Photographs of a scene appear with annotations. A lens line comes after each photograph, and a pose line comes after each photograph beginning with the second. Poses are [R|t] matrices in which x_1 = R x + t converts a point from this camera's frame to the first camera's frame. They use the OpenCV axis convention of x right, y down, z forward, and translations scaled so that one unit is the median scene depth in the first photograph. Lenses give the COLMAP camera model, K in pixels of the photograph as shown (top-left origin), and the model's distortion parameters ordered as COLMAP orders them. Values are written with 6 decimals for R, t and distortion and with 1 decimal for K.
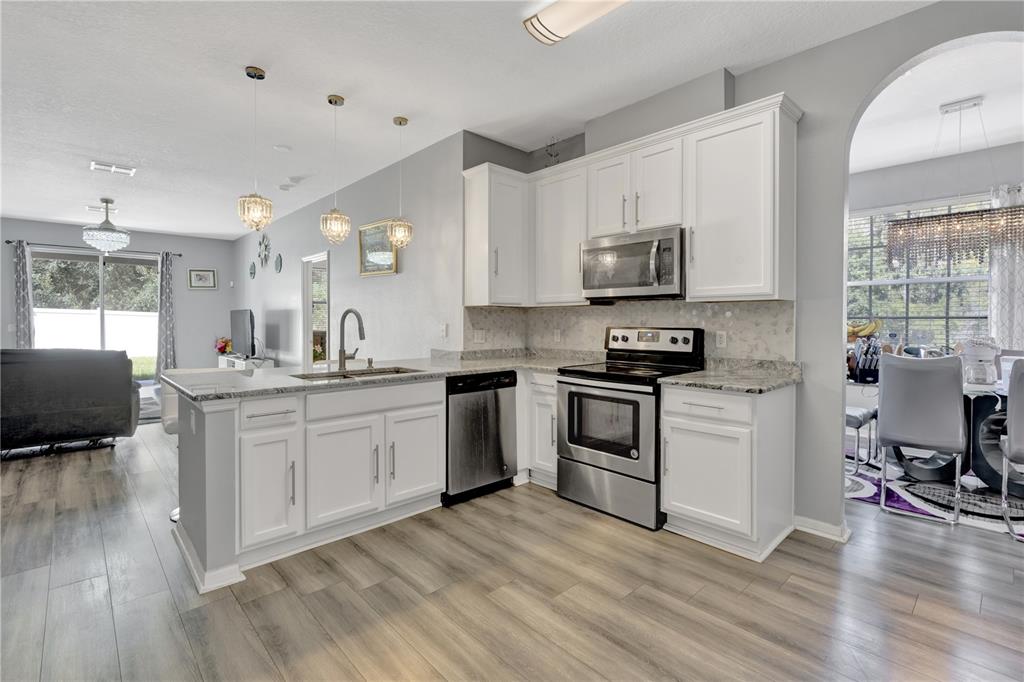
lens RADIAL K [[475.6, 0, 511.1], [0, 475.6, 325.5], [0, 0, 1]] dist [-0.003392, 0.000030]
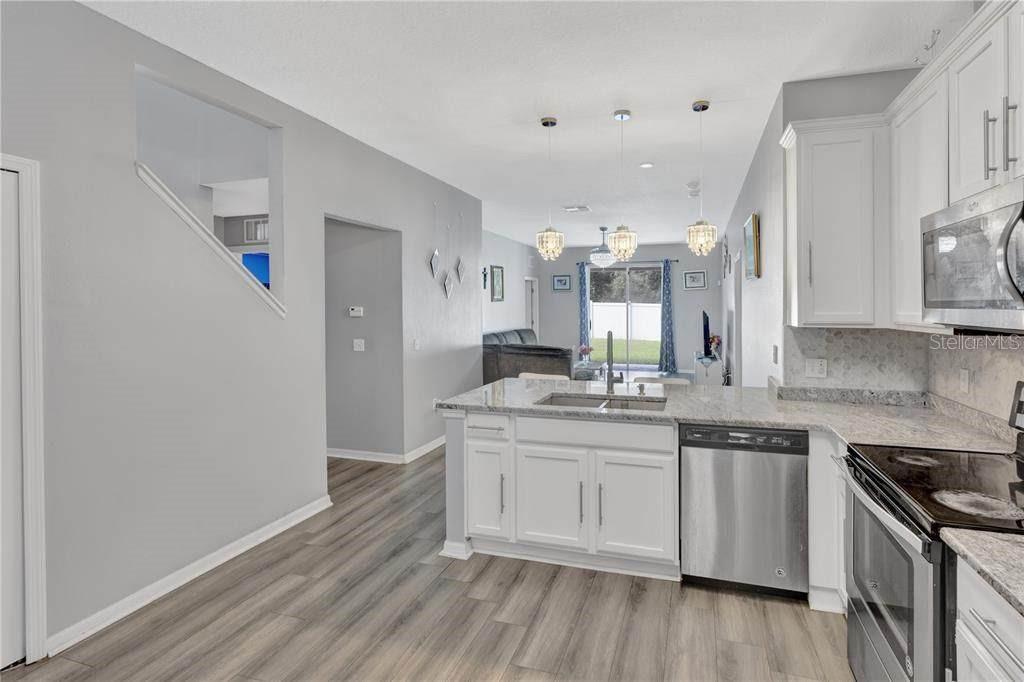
lens RADIAL K [[483.6, 0, 559.0], [0, 483.6, 306.1], [0, 0, 1]] dist [-0.011567, 0.000402]
pose [[0.510081, -0.001144, -0.860125, 0.463258], [-0.006790, 0.999963, -0.005357, -0.081727], [0.860099, 0.008573, 0.510054, 0.420545]]
